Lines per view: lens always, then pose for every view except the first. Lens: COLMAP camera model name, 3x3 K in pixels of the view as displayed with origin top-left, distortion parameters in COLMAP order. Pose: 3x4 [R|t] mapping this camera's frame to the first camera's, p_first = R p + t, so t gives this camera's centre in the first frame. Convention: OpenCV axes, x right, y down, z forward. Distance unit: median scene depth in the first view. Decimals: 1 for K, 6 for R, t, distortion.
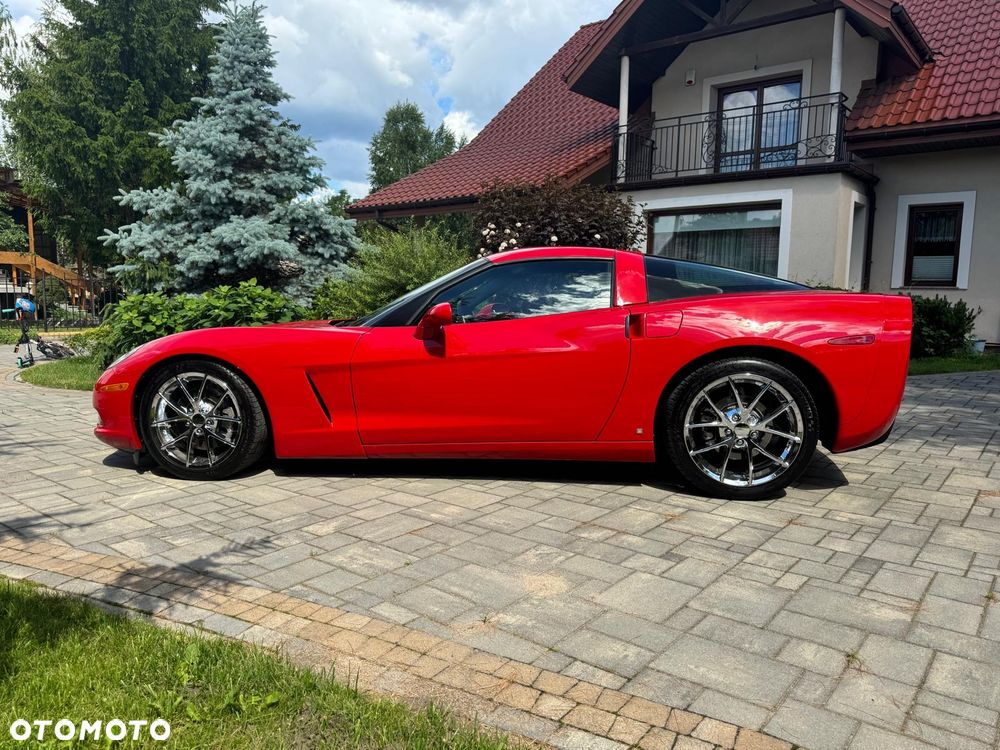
lens RADIAL K [[708.7, 0, 495.3], [0, 708.7, 367.2], [0, 0, 1]] dist [0.031742, -0.038283]
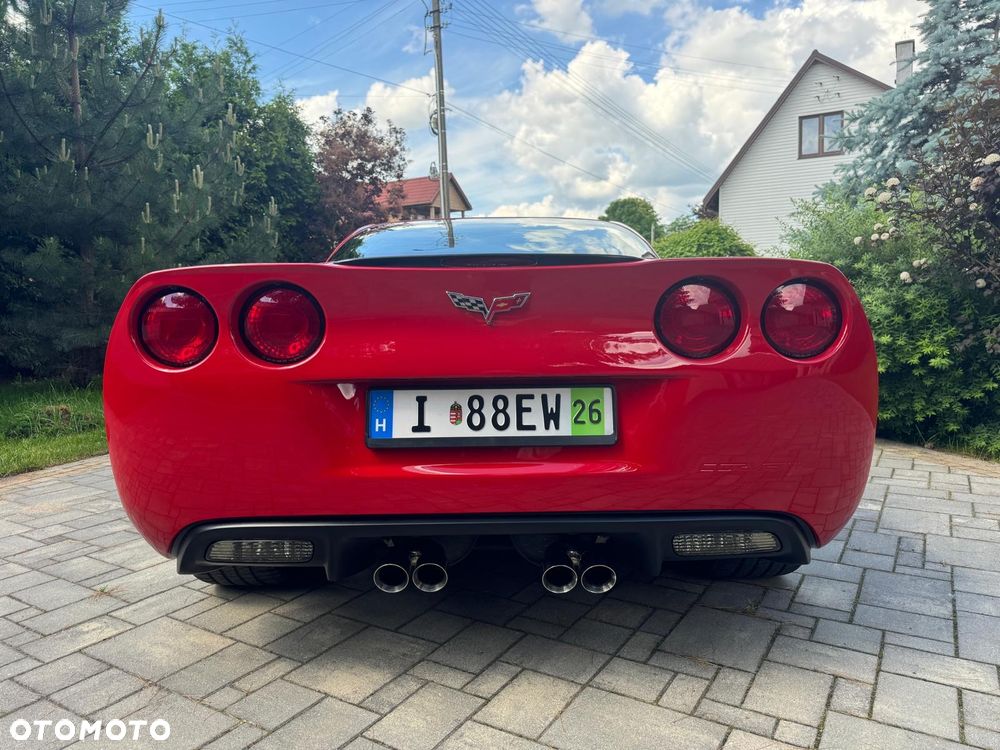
lens RADIAL K [[708.7, 0, 502.9], [0, 708.7, 370.8], [0, 0, 1]] dist [0.031742, -0.038283]
pose [[0.136415, 0.085196, -0.986982, 1.051122], [-0.076923, 0.994198, 0.075187, -0.087053], [0.987661, 0.065665, 0.142177, 1.149594]]
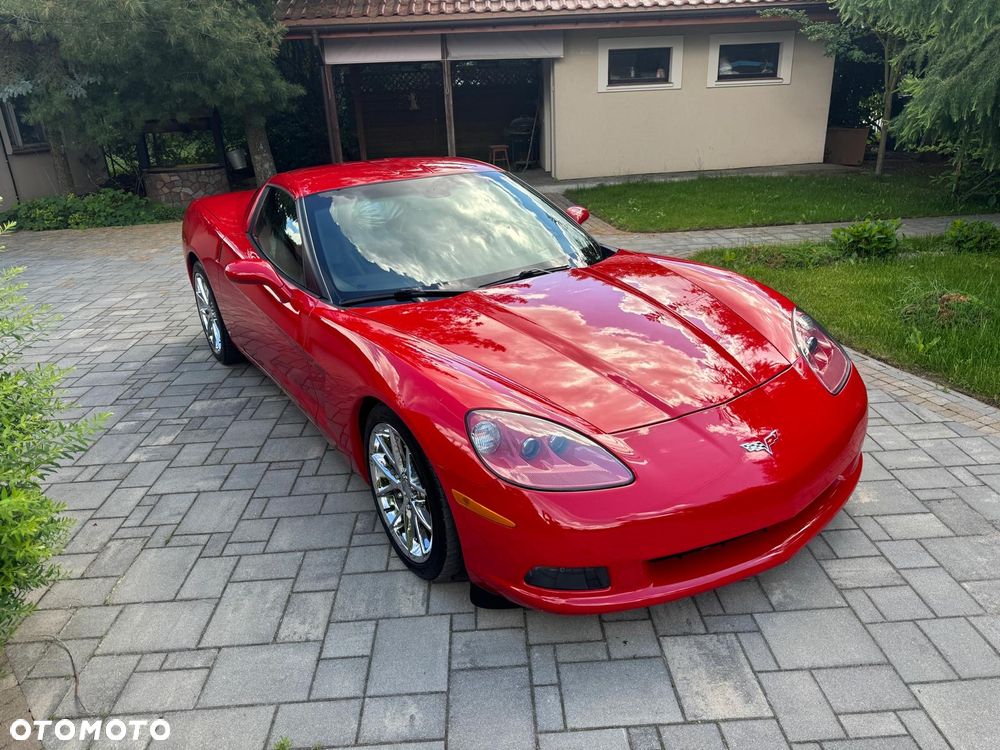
lens RADIAL K [[708.7, 0, 501.0], [0, 708.7, 375.2], [0, 0, 1]] dist [0.031742, -0.038283]
pose [[-0.661441, -0.255370, 0.705182, -0.951185], [0.115405, 0.894394, 0.432135, -0.382543], [-0.741065, 0.367213, -0.562118, 1.910488]]
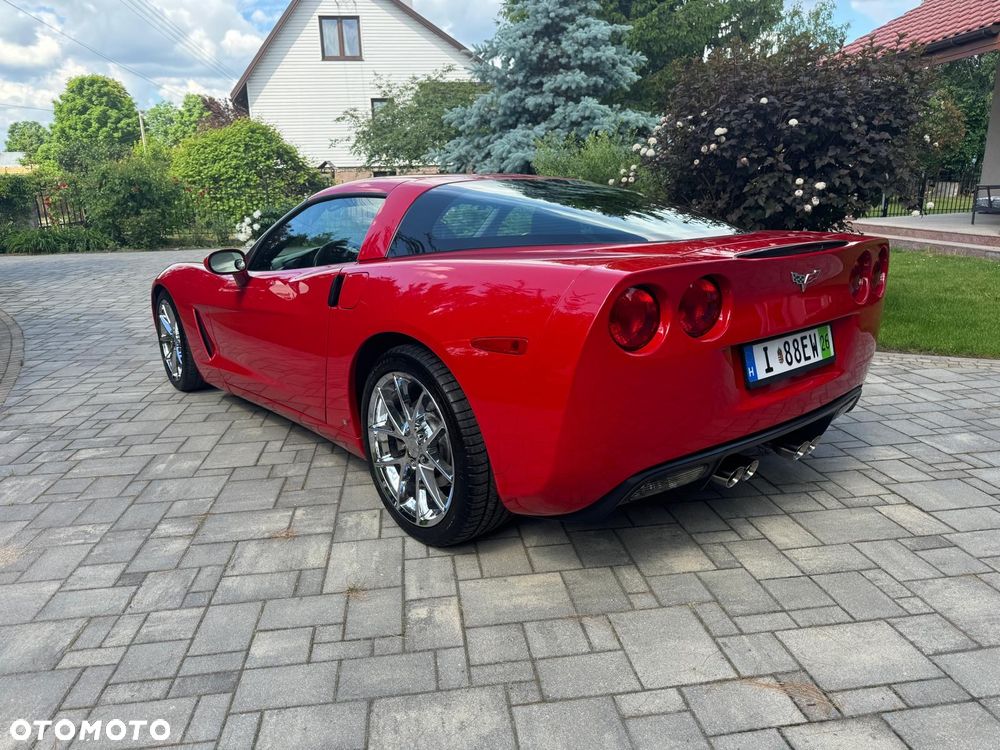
lens RADIAL K [[708.7, 0, 502.1], [0, 708.7, 372.5], [0, 0, 1]] dist [0.031742, -0.038283]
pose [[0.732344, 0.148104, -0.664633, 0.860893], [-0.037474, 0.983347, 0.177834, -0.115422], [0.679902, -0.105329, 0.725699, 0.544227]]
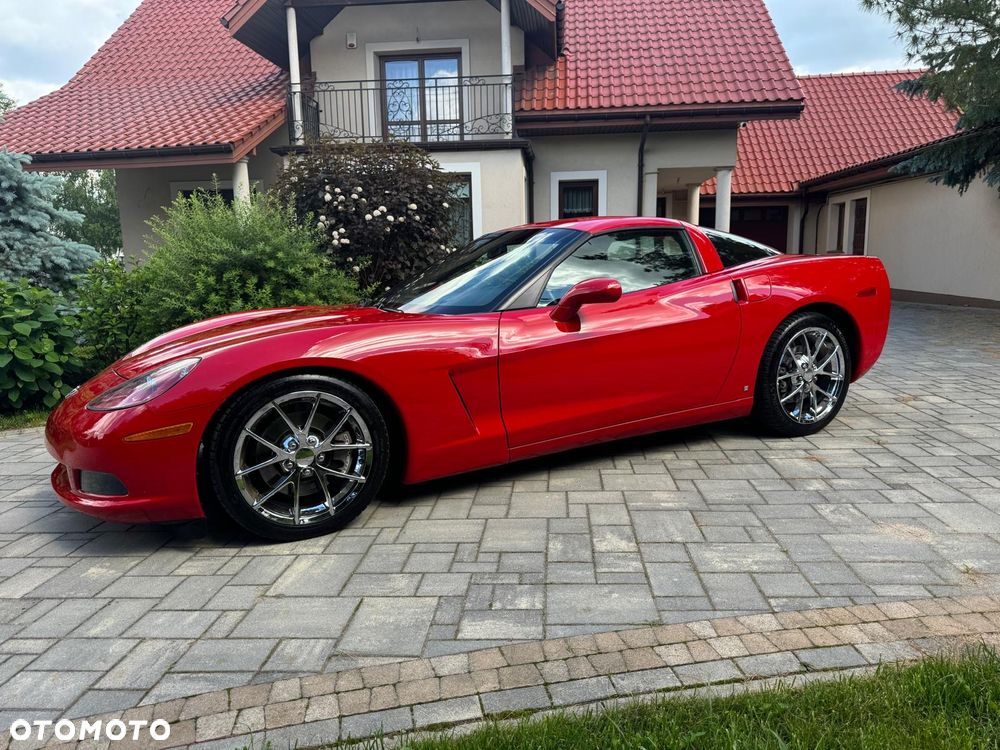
lens RADIAL K [[708.7, 0, 501.6], [0, 708.7, 371.8], [0, 0, 1]] dist [0.031742, -0.038283]
pose [[0.822797, -0.120715, 0.555367, -0.700833], [0.092966, 0.992608, 0.078021, -0.054220], [-0.560680, -0.012565, 0.827938, 0.311675]]
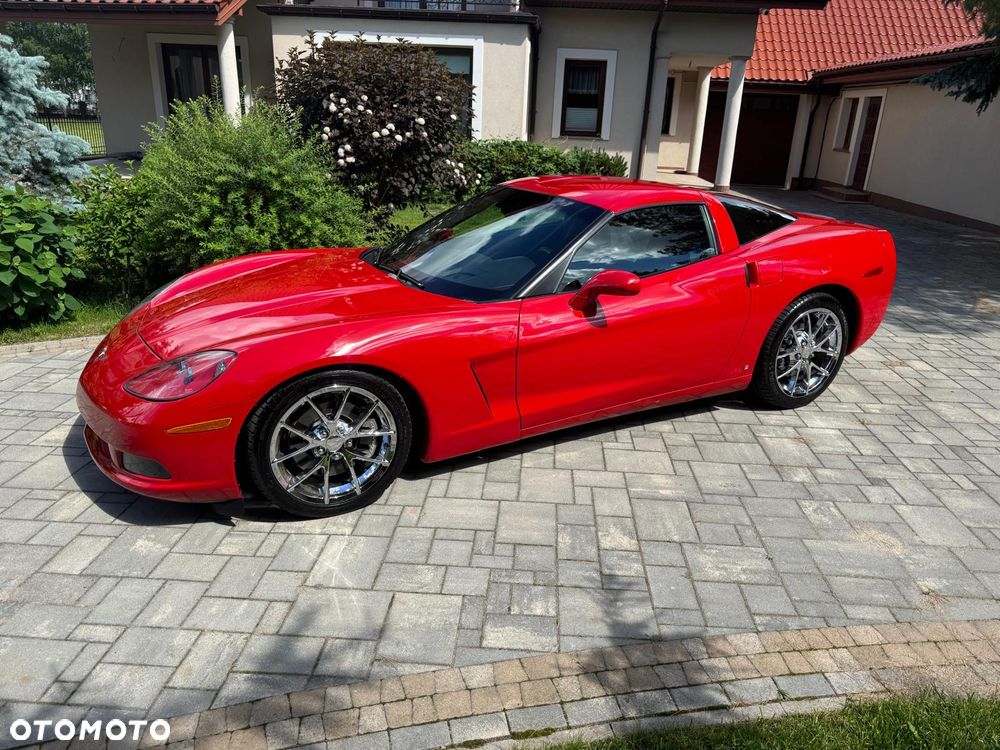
lens RADIAL K [[708.7, 0, 500.7], [0, 708.7, 375.9], [0, 0, 1]] dist [0.031742, -0.038283]
pose [[0.817090, -0.183972, 0.546368, -0.736496], [0.035654, 0.962028, 0.270611, -0.216740], [-0.575407, -0.201633, 0.792623, 0.324738]]
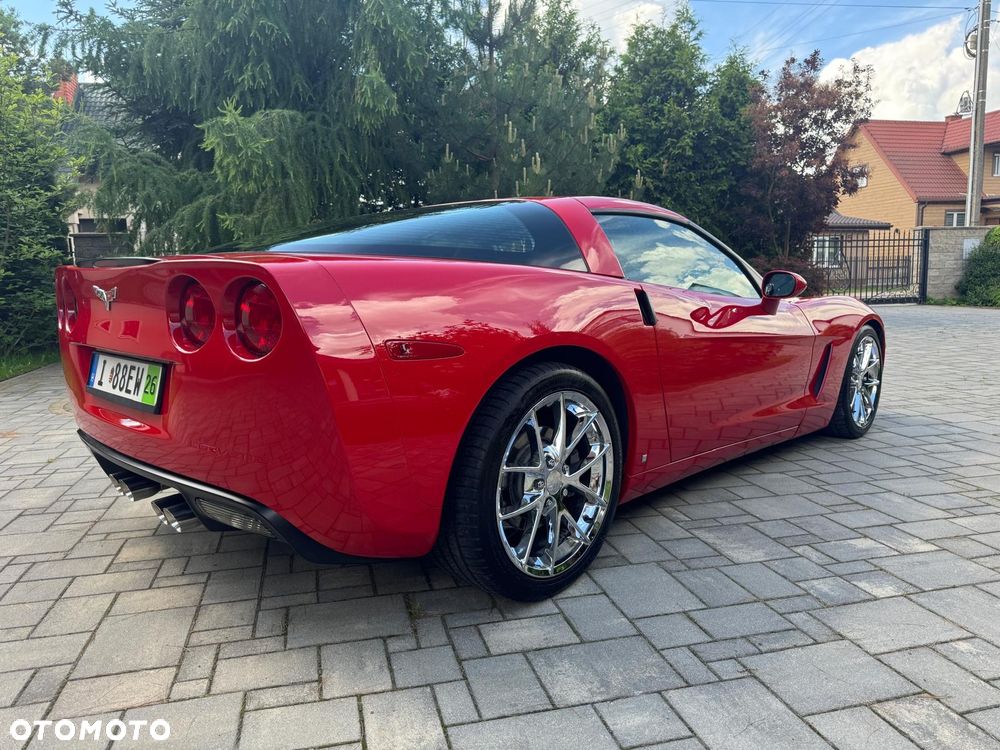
lens RADIAL K [[708.7, 0, 496.4], [0, 708.7, 375.4], [0, 0, 1]] dist [0.031742, -0.038283]
pose [[-0.588028, 0.116644, -0.800386, 0.910389], [-0.065858, 0.979357, 0.191111, -0.163643], [0.806155, 0.165090, -0.568208, 1.798292]]
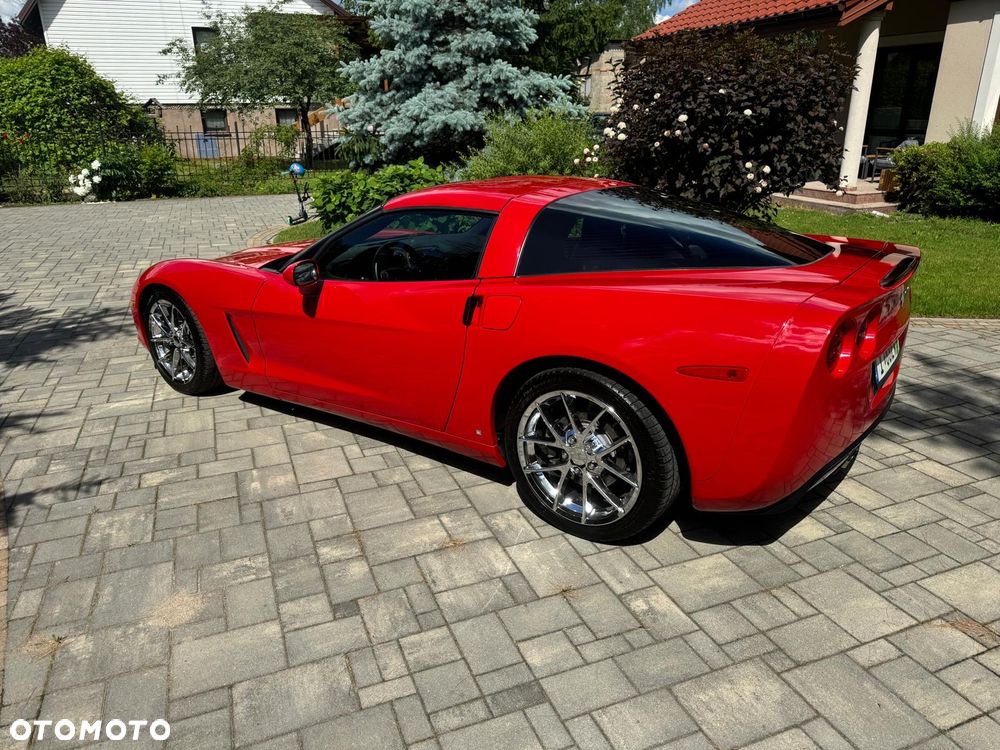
lens RADIAL K [[708.7, 0, 500.1], [0, 708.7, 371.5], [0, 0, 1]] dist [0.031742, -0.038283]
pose [[0.875014, 0.148781, -0.460668, 0.607843], [-0.032514, 0.967514, 0.250716, -0.195193], [0.483005, -0.204402, 0.851426, 0.303048]]
